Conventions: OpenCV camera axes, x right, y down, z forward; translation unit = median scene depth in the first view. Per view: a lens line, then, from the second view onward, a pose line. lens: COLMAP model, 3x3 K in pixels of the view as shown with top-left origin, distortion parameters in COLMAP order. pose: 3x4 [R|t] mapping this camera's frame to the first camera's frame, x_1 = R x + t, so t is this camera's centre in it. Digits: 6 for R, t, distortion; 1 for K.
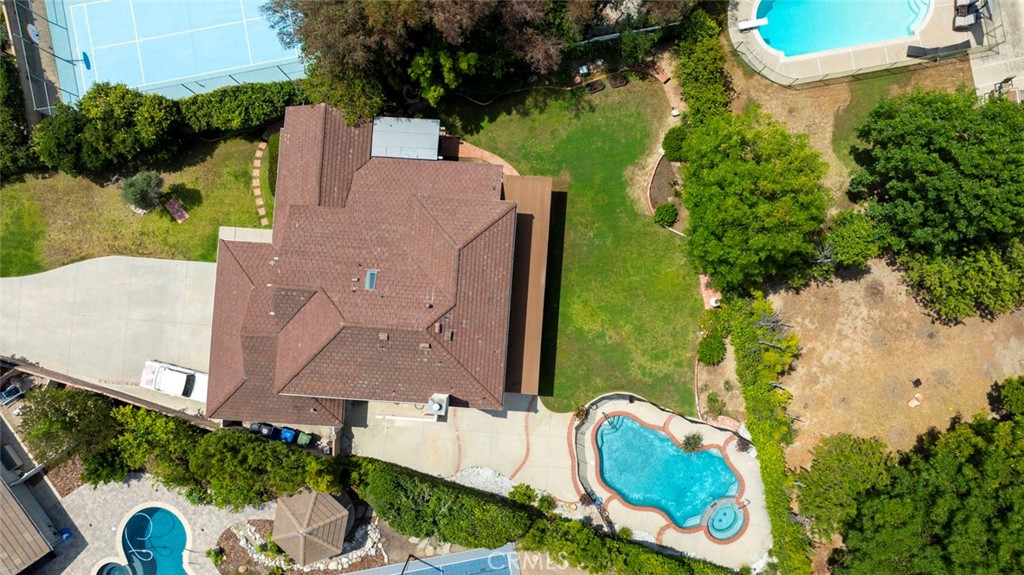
lens RADIAL K [[726.2, 0, 514.2], [0, 726.2, 289.2], [0, 0, 1]] dist [-0.029941, 0.028793]
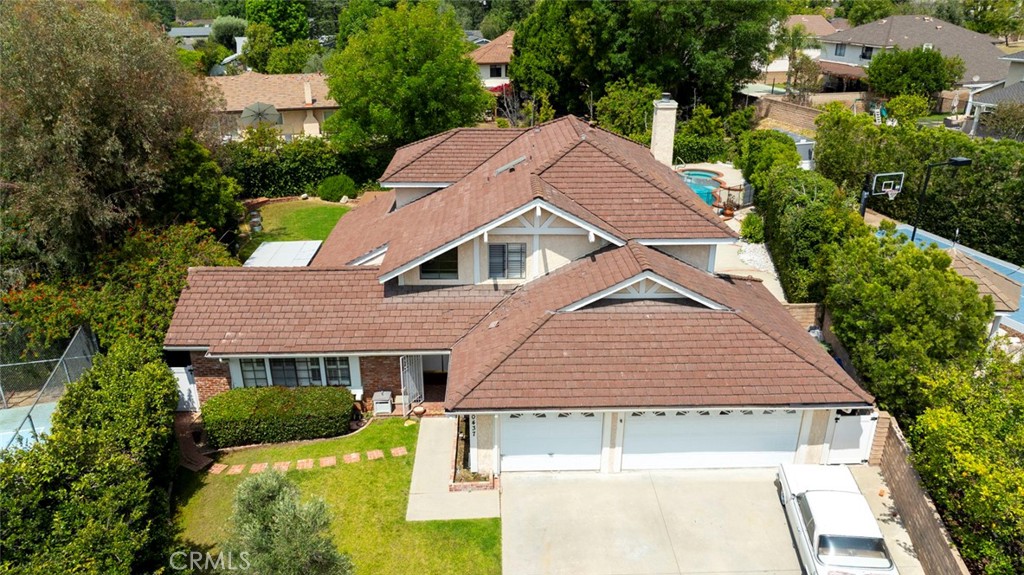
lens RADIAL K [[726.2, 0, 516.5], [0, 726.2, 284.4], [0, 0, 1]] dist [-0.029941, 0.028793]
pose [[-0.102616, -0.373013, 0.922134, -0.732918], [0.994404, -0.015057, 0.104568, -0.067713], [-0.025120, 0.927704, 0.372471, 0.751504]]
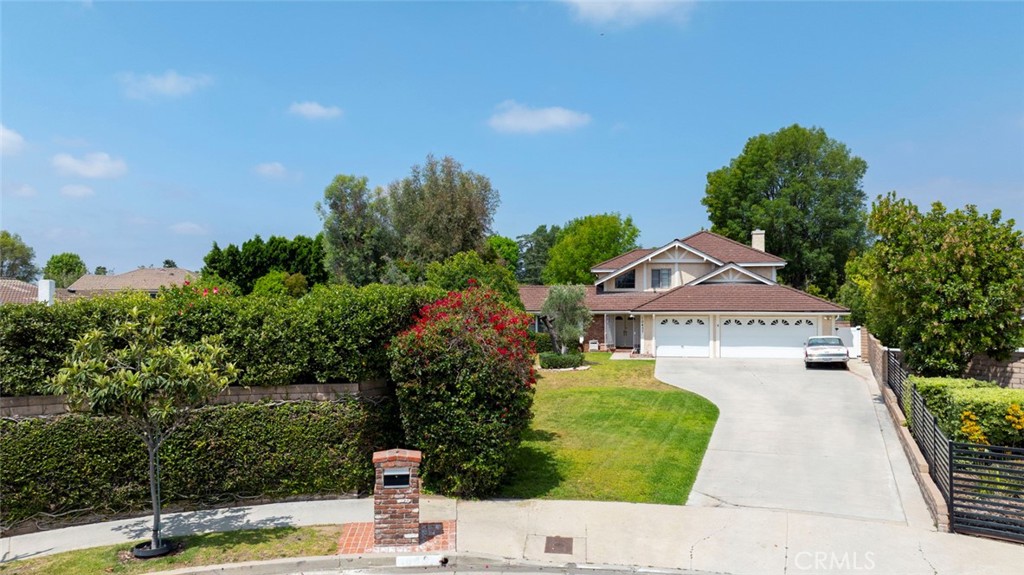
lens RADIAL K [[726.2, 0, 510.3], [0, 726.2, 285.9], [0, 0, 1]] dist [-0.029941, 0.028793]
pose [[0.134235, 0.028658, 0.990535, -1.232563], [0.990714, 0.017933, -0.134778, -0.089391], [-0.021626, 0.999428, -0.025985, 0.958249]]
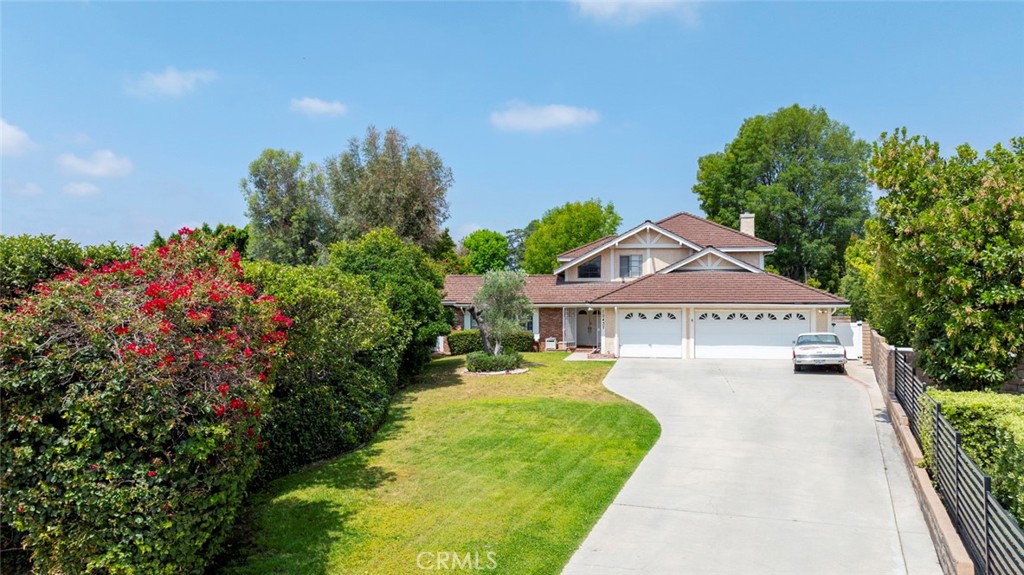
lens RADIAL K [[726.2, 0, 511.6], [0, 726.2, 286.1], [0, 0, 1]] dist [-0.029941, 0.028793]
pose [[0.139908, 0.027786, 0.989775, -1.094706], [0.989894, 0.019420, -0.140470, -0.039876], [-0.023125, 0.999425, -0.024789, 0.965108]]
